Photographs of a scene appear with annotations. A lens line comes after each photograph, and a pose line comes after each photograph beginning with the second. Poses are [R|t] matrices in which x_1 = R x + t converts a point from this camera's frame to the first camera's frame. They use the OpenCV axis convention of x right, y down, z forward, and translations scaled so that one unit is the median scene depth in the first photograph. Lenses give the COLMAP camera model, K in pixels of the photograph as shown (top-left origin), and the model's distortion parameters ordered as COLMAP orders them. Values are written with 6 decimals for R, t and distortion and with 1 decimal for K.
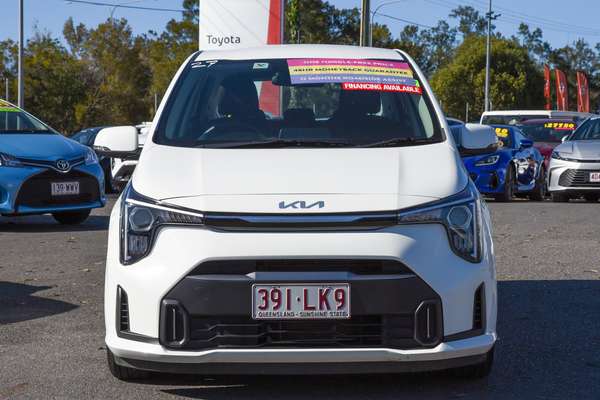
lens RADIAL K [[1130.1, 0, 299.8], [0, 1130.1, 200.2], [0, 0, 1]] dist [-0.061660, 0.000000]
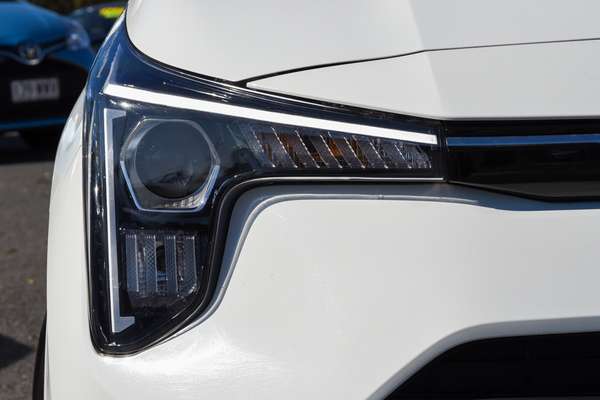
lens RADIAL K [[1231.1, 0, 300.1], [0, 1231.1, 199.8], [0, 0, 1]] dist [-0.005780, 0.000000]
pose [[0.998643, -0.041014, -0.032079, -0.054696], [0.043433, 0.995949, 0.078738, 0.002527], [0.028720, -0.080024, 0.996379, 0.386498]]
